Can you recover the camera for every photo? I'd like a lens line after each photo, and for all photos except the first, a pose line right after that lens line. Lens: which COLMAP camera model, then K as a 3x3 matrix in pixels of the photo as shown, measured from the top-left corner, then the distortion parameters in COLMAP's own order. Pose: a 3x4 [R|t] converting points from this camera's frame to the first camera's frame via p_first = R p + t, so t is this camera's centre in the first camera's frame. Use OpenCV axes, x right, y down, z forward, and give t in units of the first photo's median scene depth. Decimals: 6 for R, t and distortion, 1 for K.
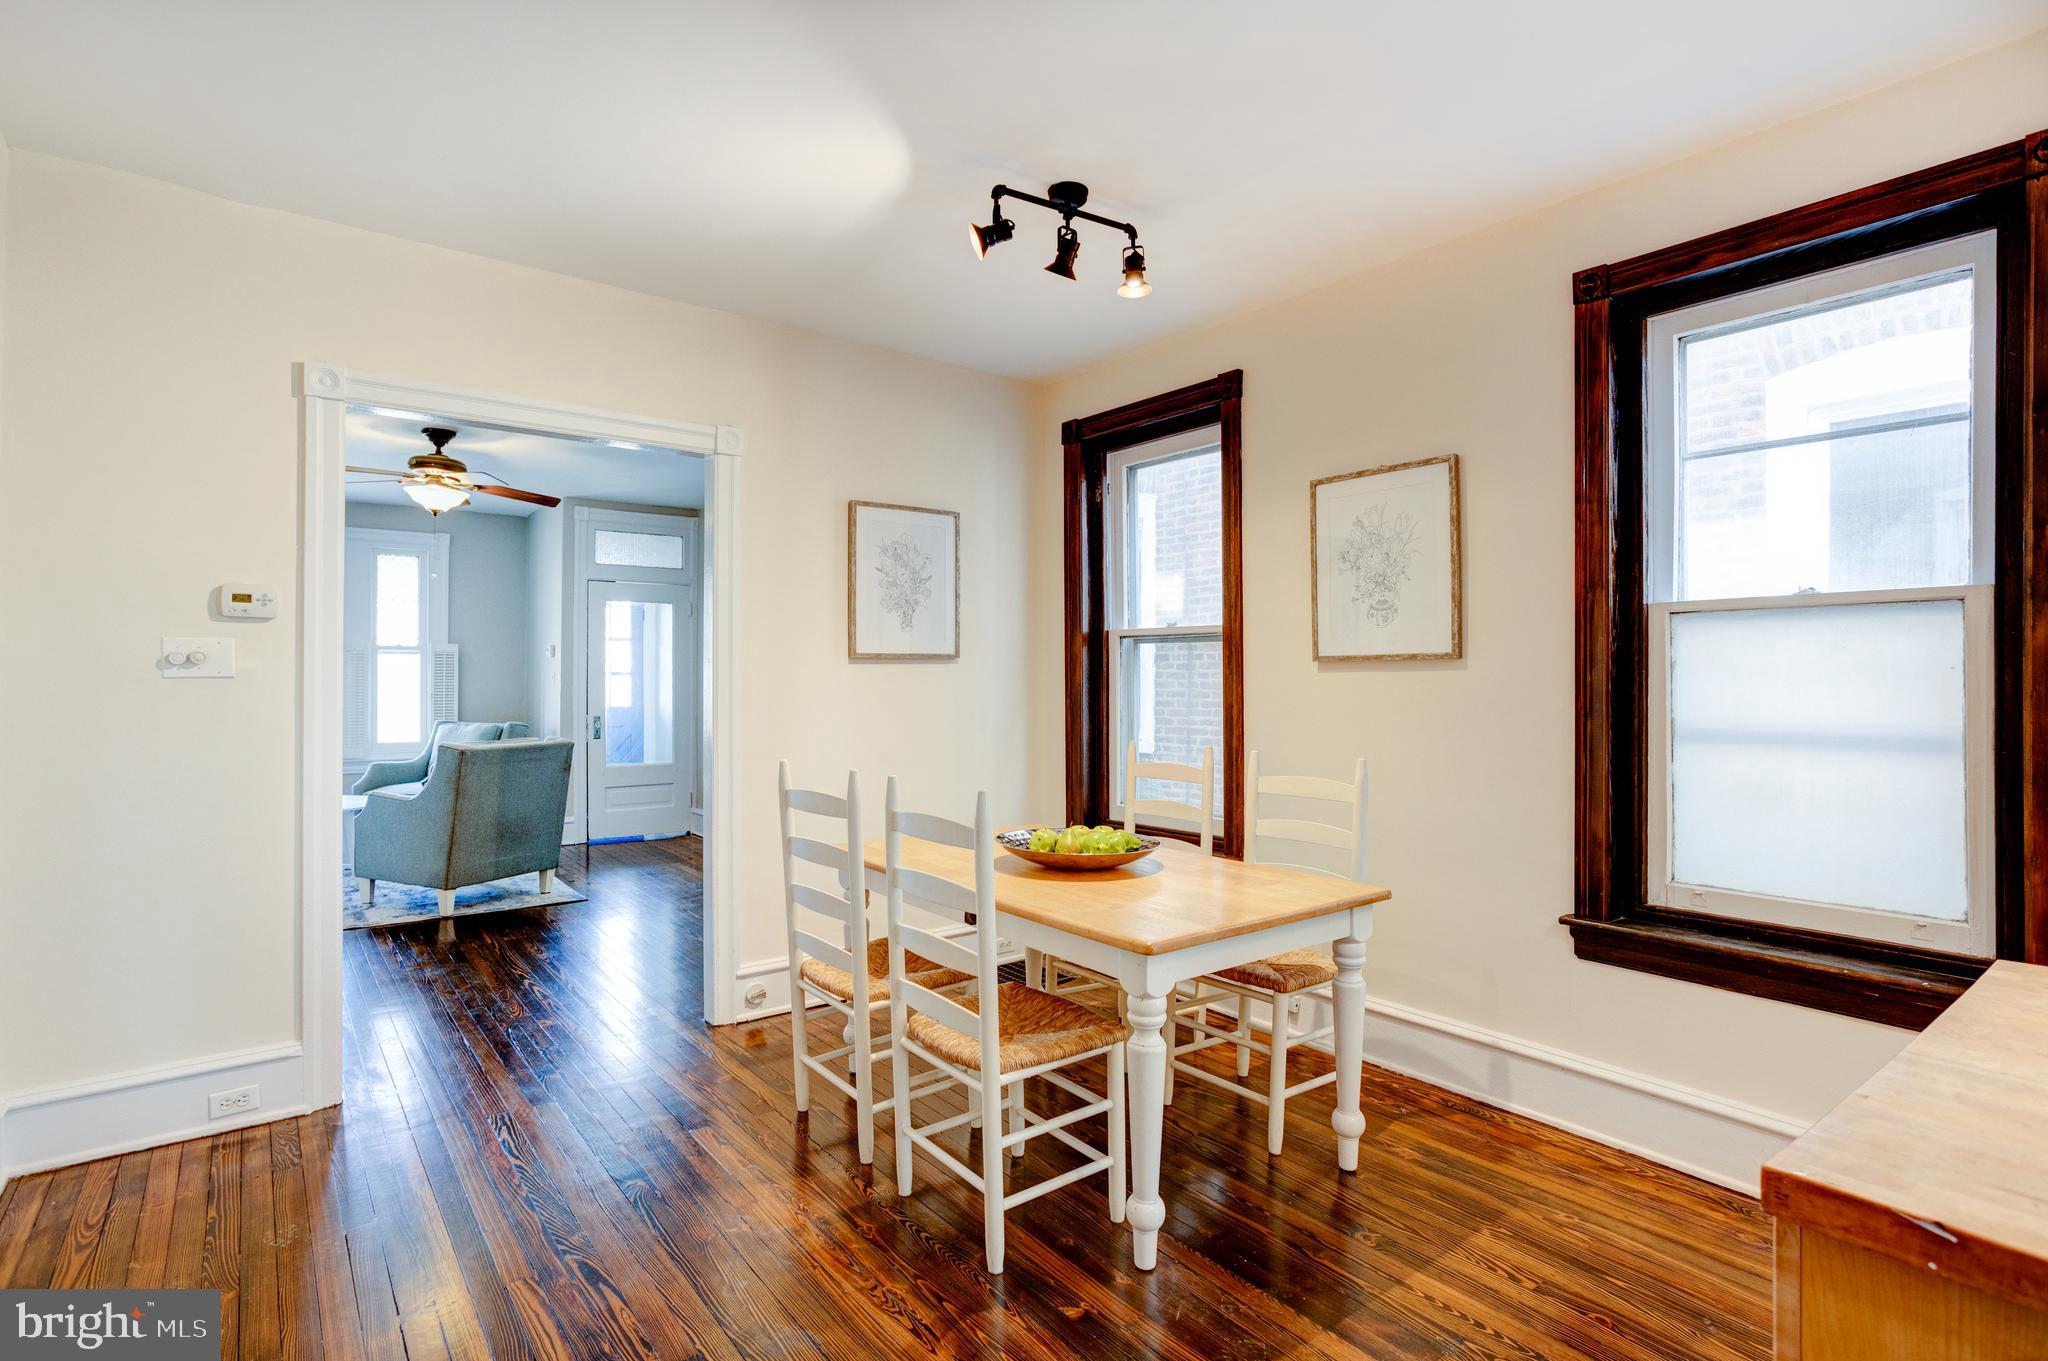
lens RADIAL K [[999.6, 0, 989.2], [0, 999.6, 663.1], [0, 0, 1]] dist [-0.016449, 0.000139]
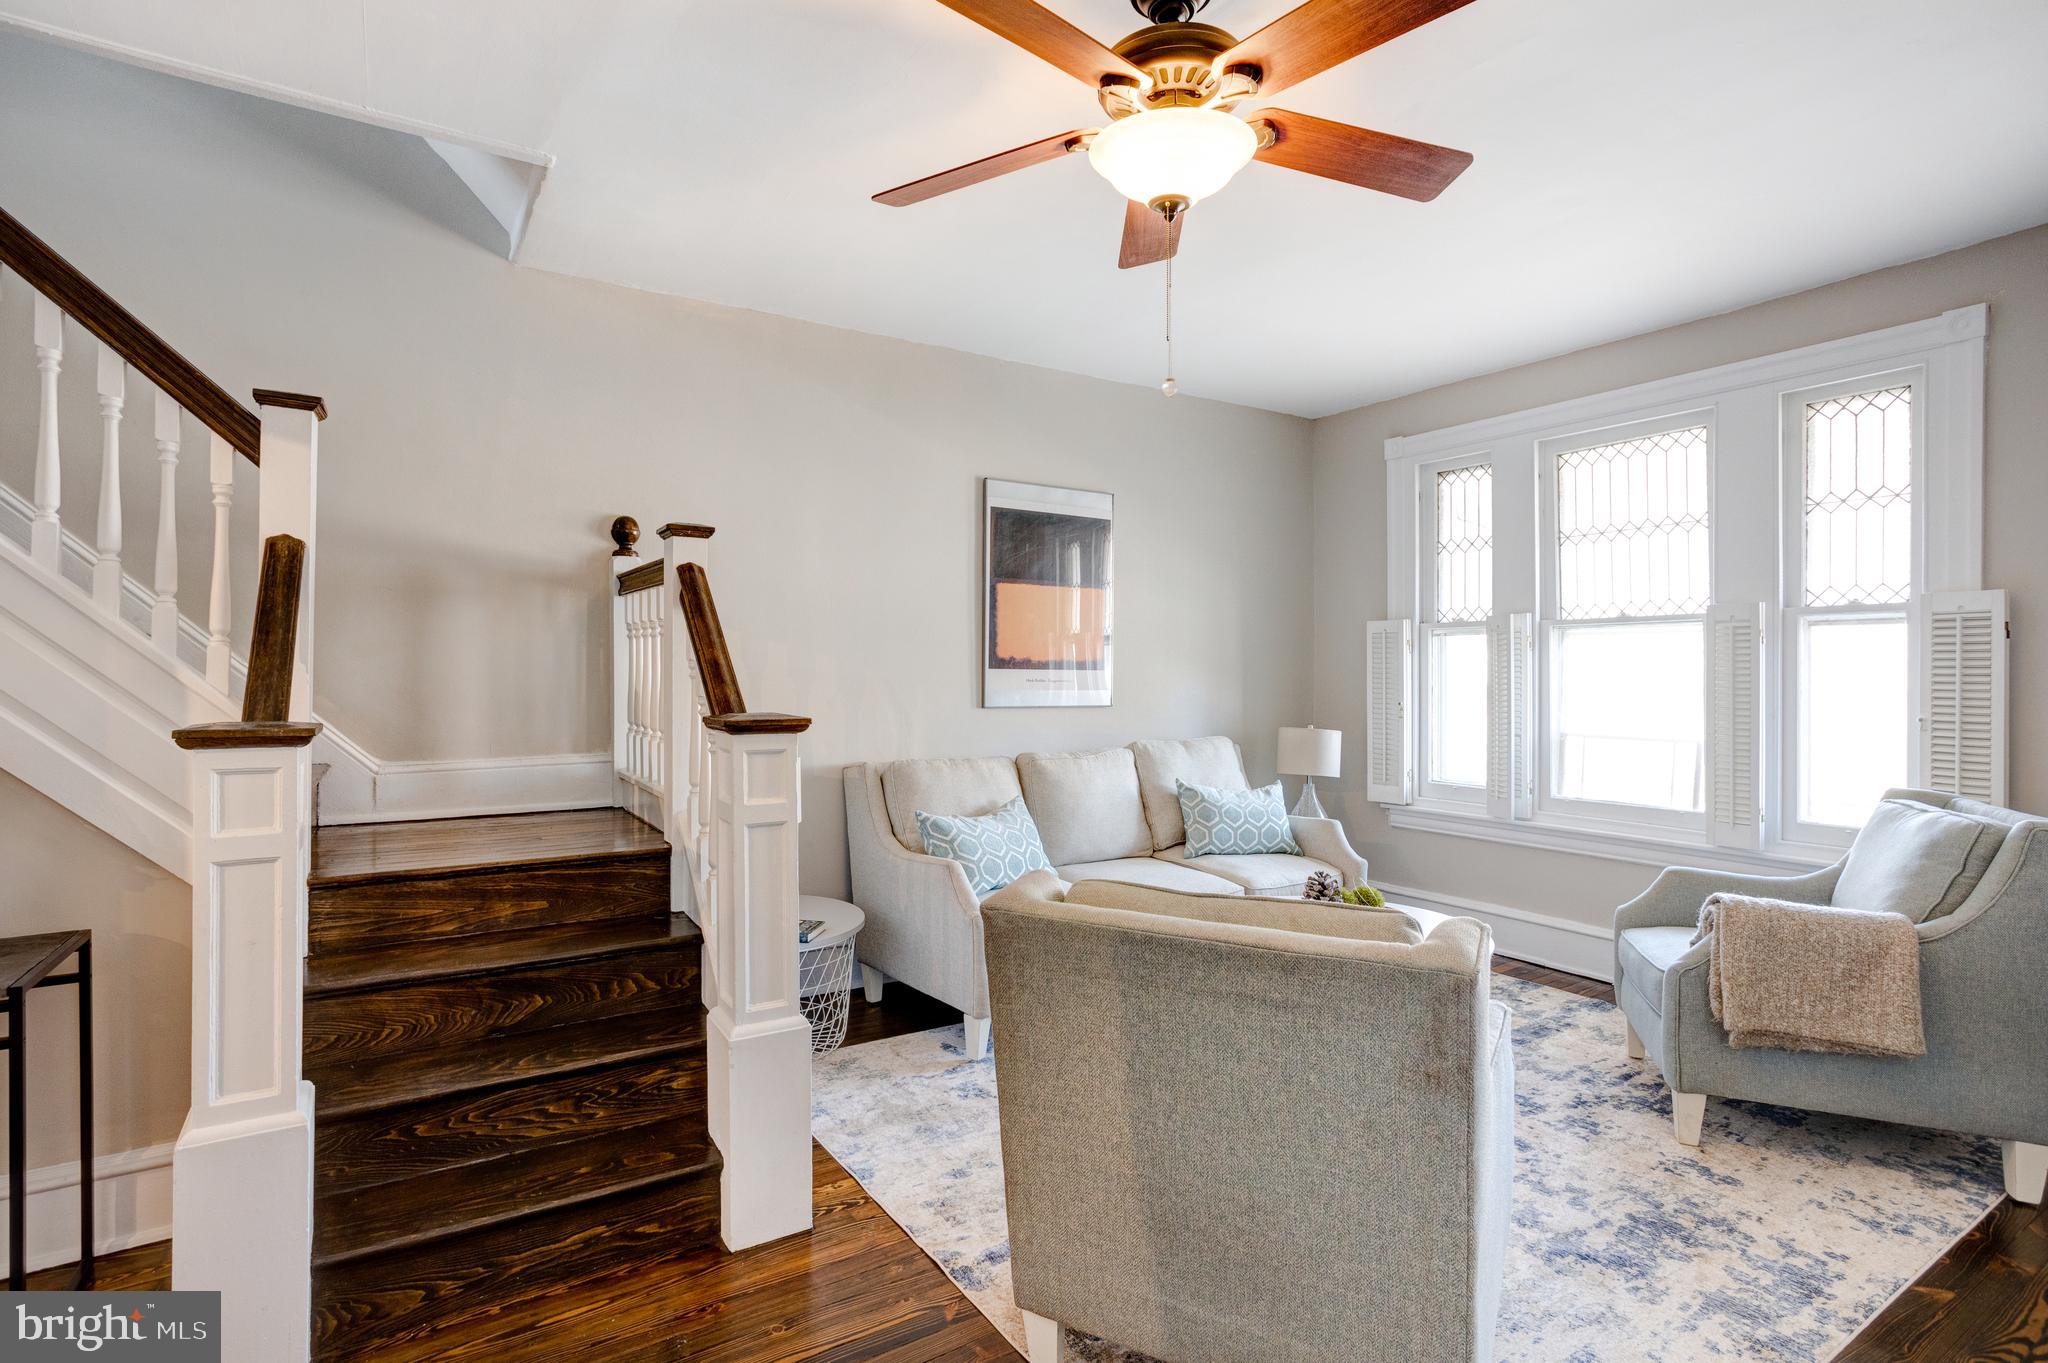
lens RADIAL K [[999.6, 0, 1023.2], [0, 999.6, 668.8], [0, 0, 1]] dist [-0.016449, 0.000139]
pose [[-0.043876, 0.000853, -0.999037, -0.152823], [0.013724, 0.999906, 0.000251, 0.006122], [0.998943, -0.013699, -0.043884, 0.691647]]
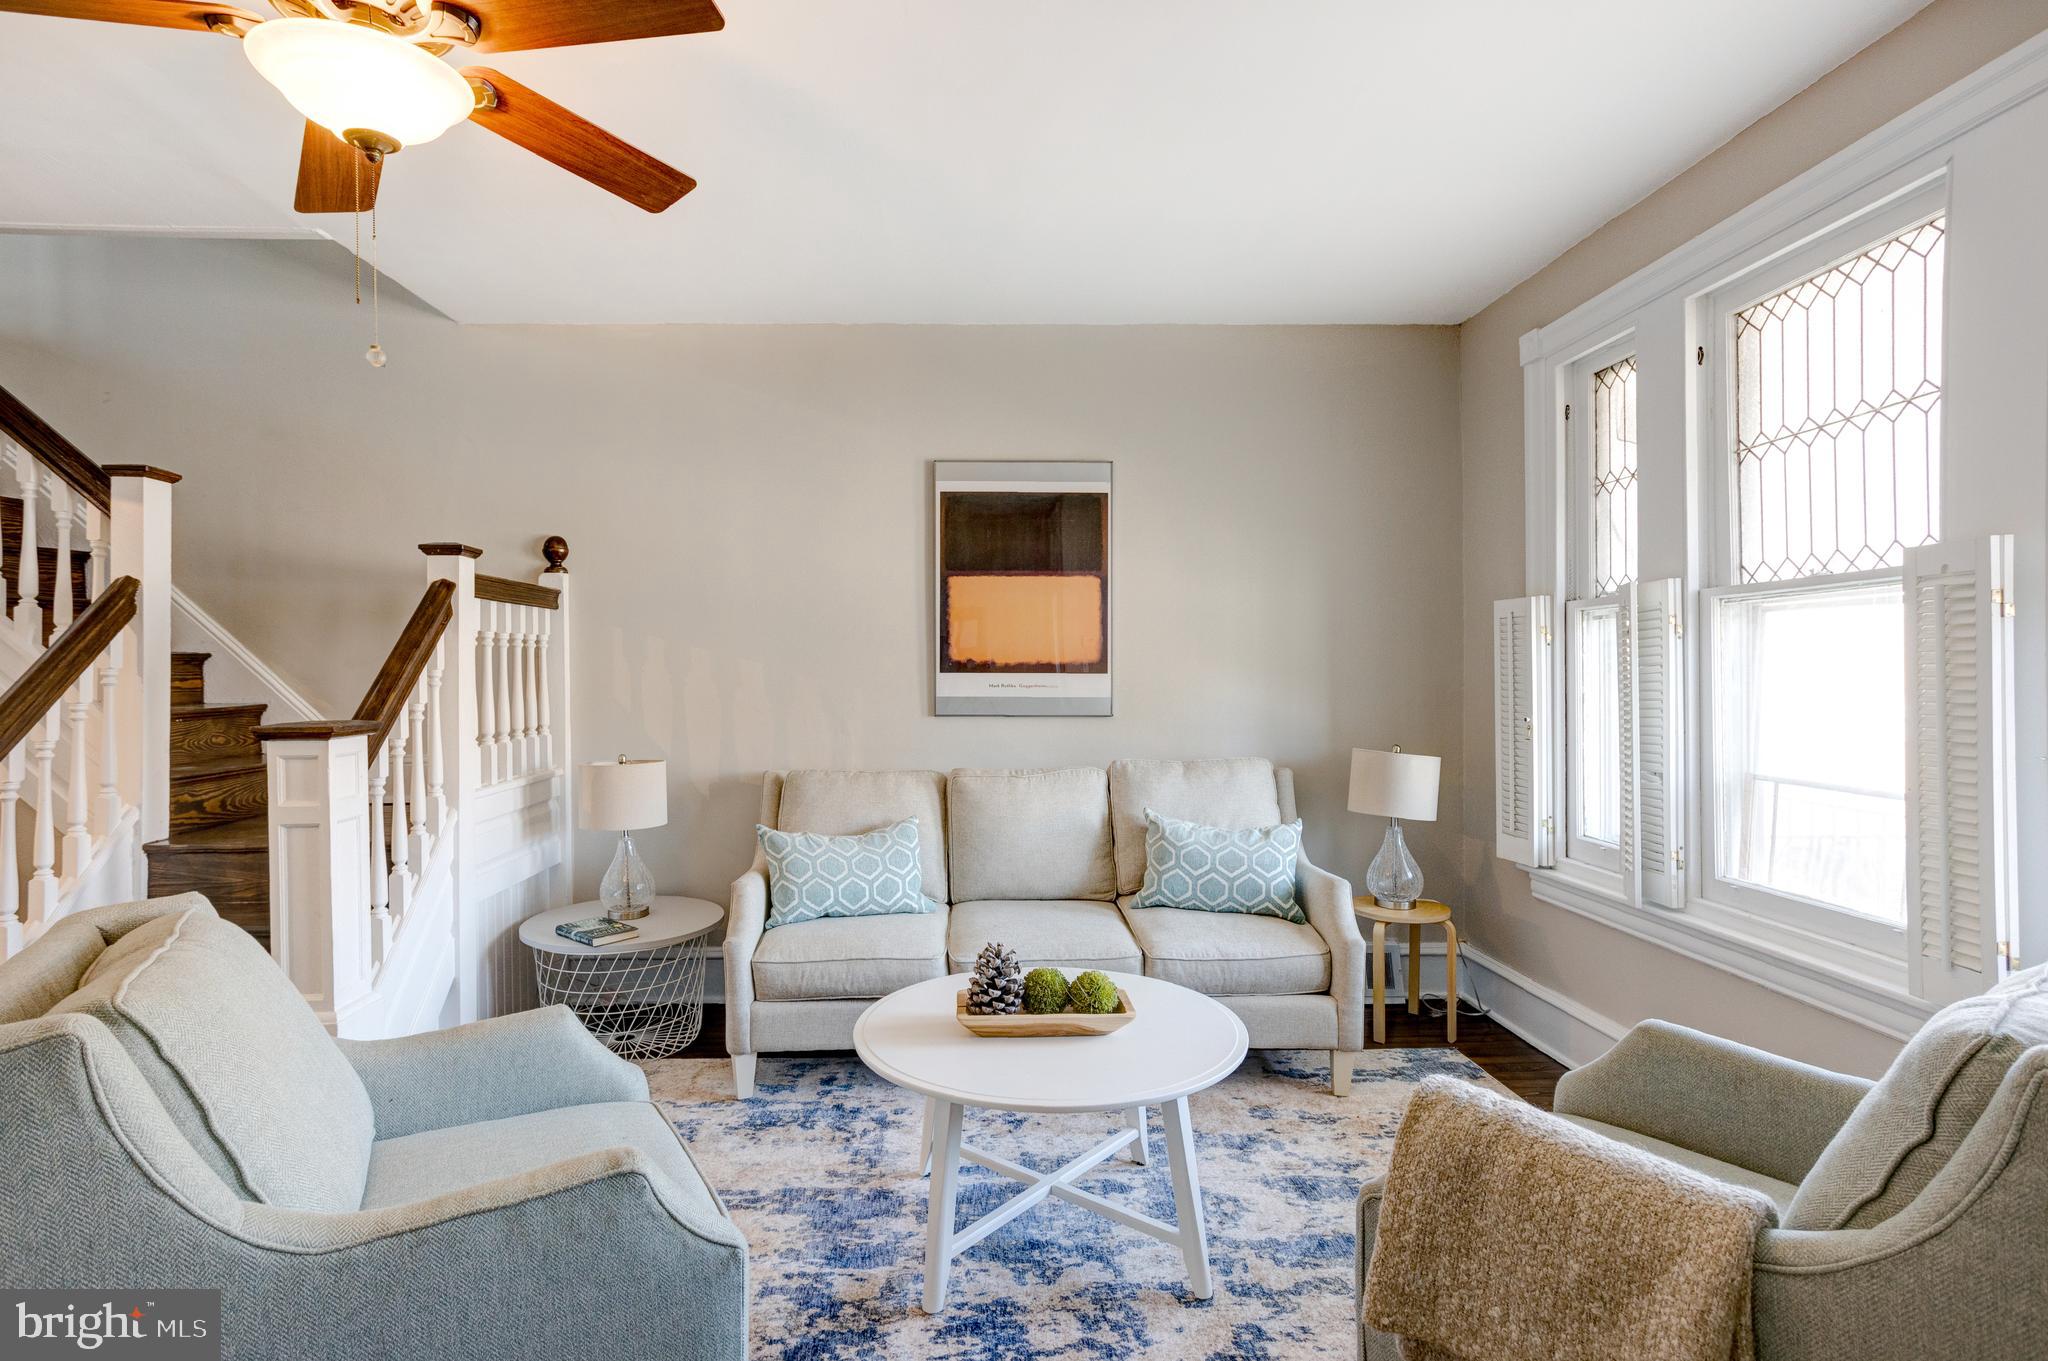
lens RADIAL K [[1030.7, 0, 1007.5], [0, 1030.7, 675.7], [0, 0, 1]] dist [0.004626, 0.001858]
pose [[-0.555101, 0.008740, -0.831737, -0.298714], [0.019712, 0.999802, -0.002650, 0.009463], [0.831549, -0.017866, -0.555163, 0.965752]]
